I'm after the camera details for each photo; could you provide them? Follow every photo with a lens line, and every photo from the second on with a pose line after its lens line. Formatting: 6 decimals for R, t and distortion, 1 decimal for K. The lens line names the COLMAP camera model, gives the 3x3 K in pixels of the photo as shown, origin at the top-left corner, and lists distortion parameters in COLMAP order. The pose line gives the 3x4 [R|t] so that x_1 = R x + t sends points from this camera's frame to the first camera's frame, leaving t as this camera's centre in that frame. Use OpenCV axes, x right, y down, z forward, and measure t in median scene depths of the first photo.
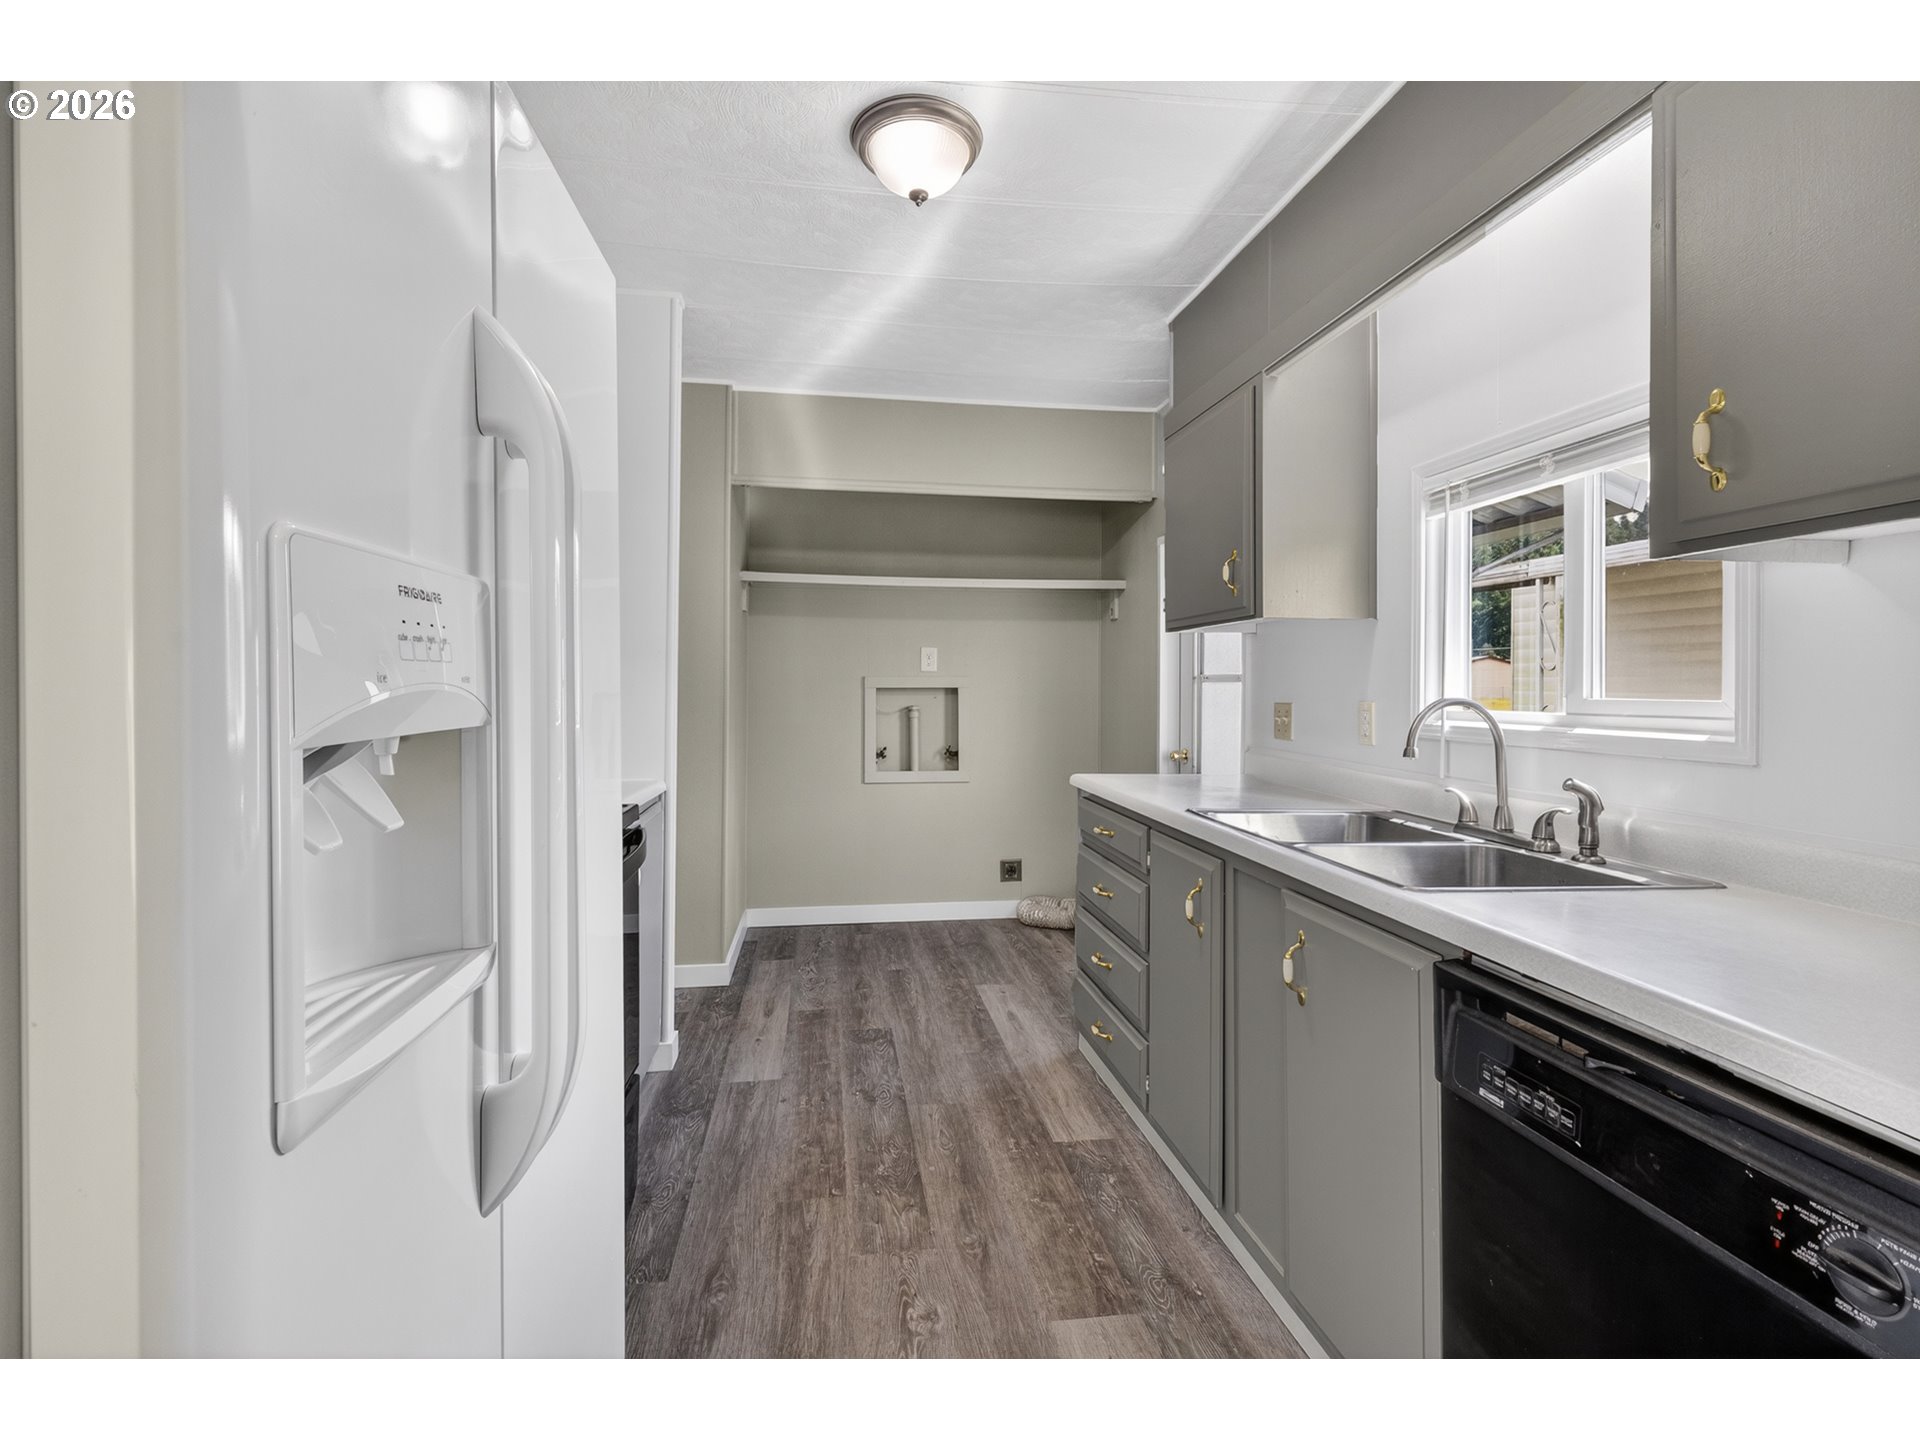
lens RADIAL K [[1040.5, 0, 988.4], [0, 1040.5, 720.7], [0, 0, 1]] dist [0.005125, -0.000547]
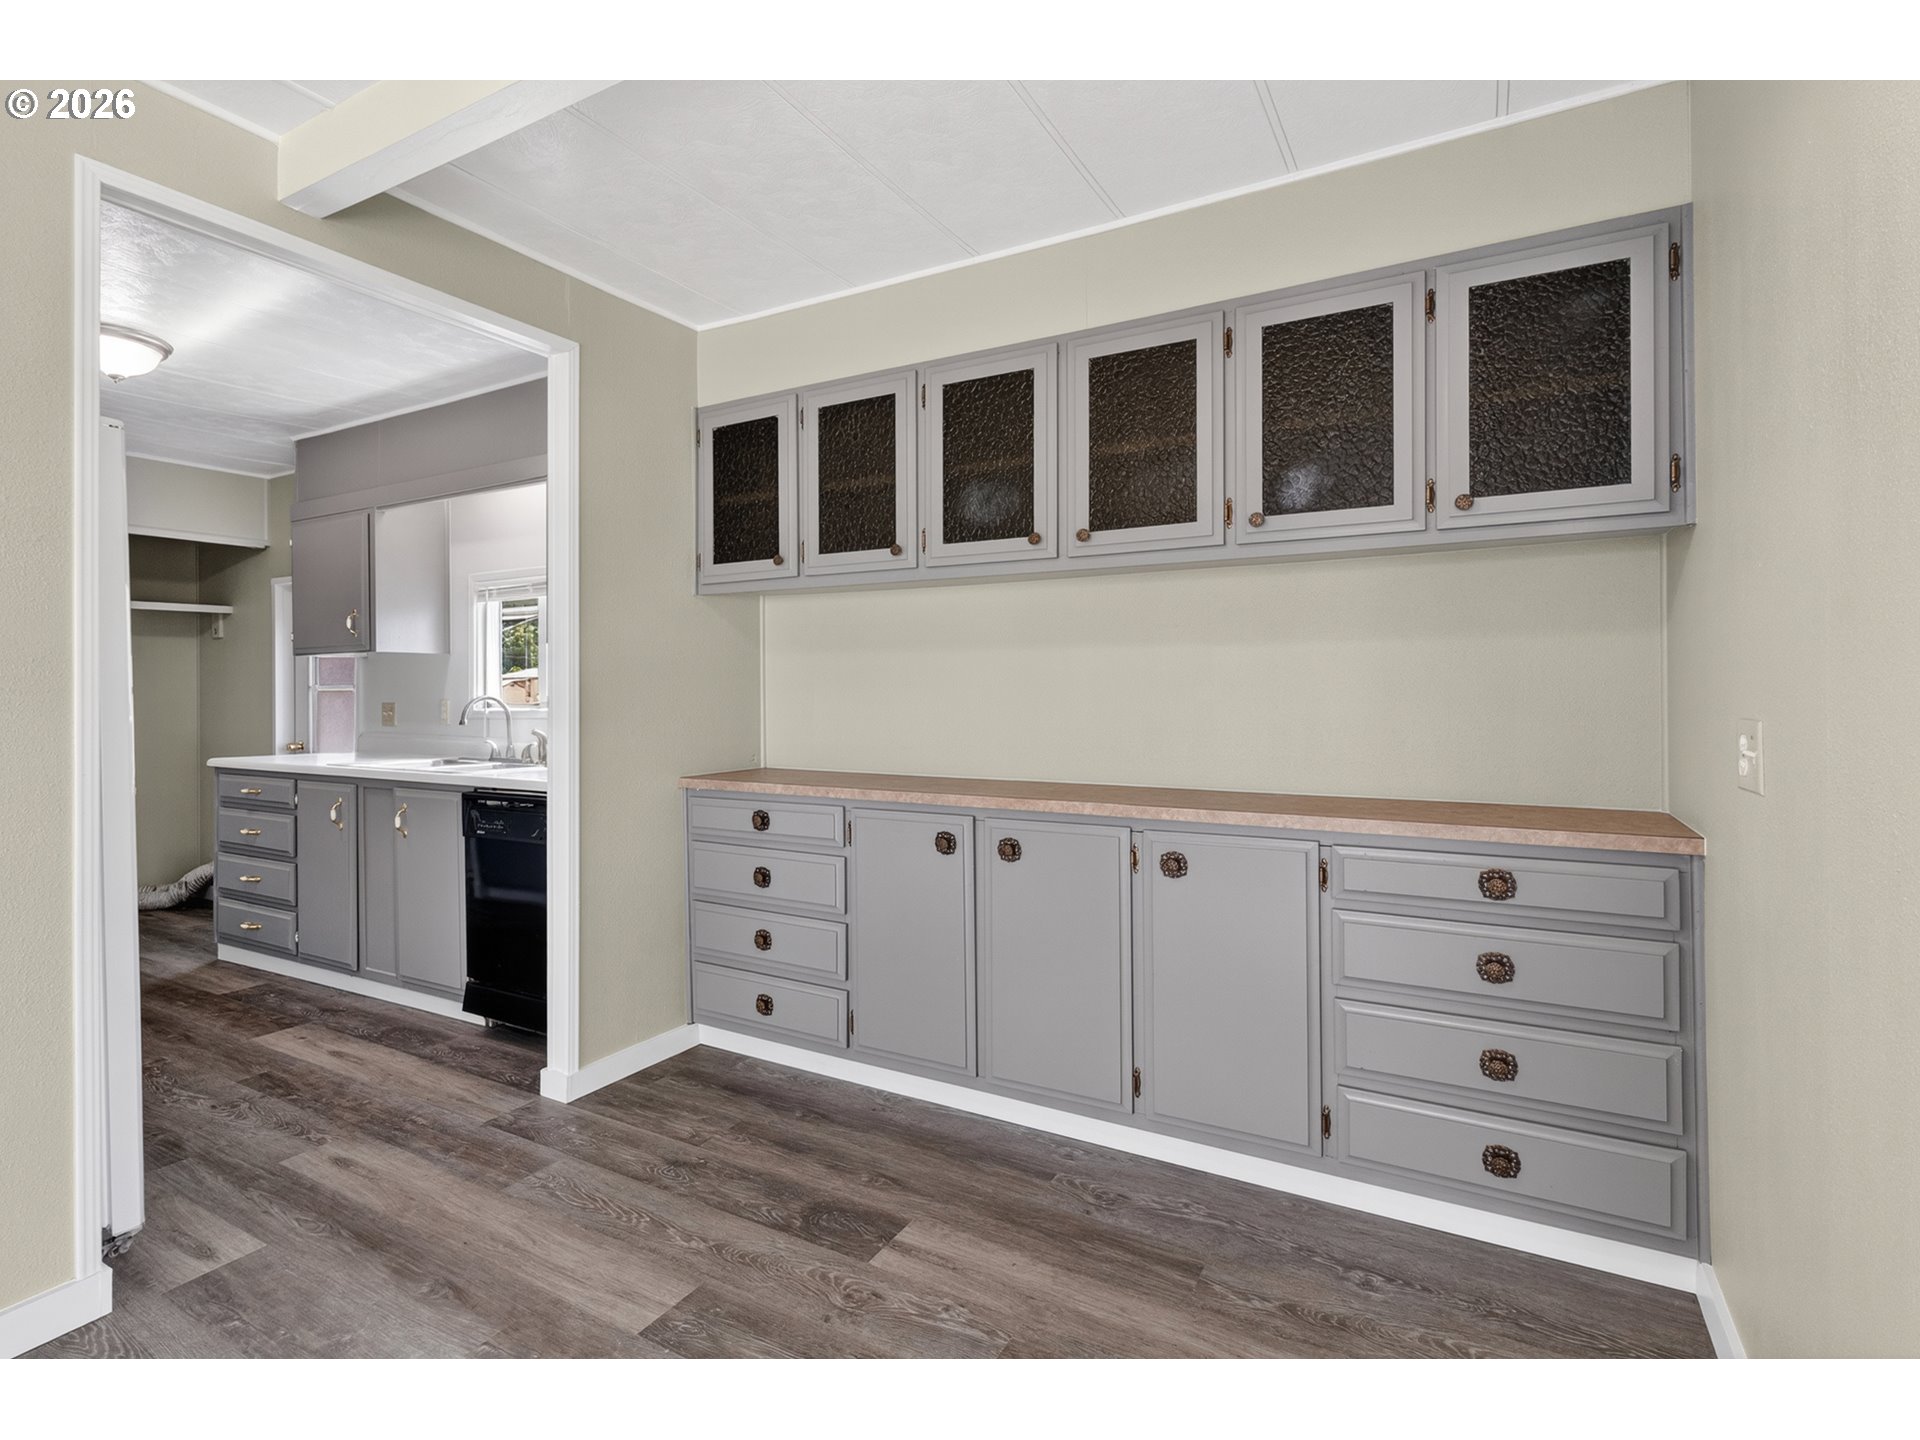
lens RADIAL K [[873.8, 0, 969.9], [0, 873.8, 687.3], [0, 0, 1]] dist [0.000942, 0.000163]
pose [[0.644460, 0.001511, 0.764636, -0.212277], [0.031352, 0.999105, -0.028399, 0.031378], [-0.763995, 0.042275, 0.643836, -0.688932]]
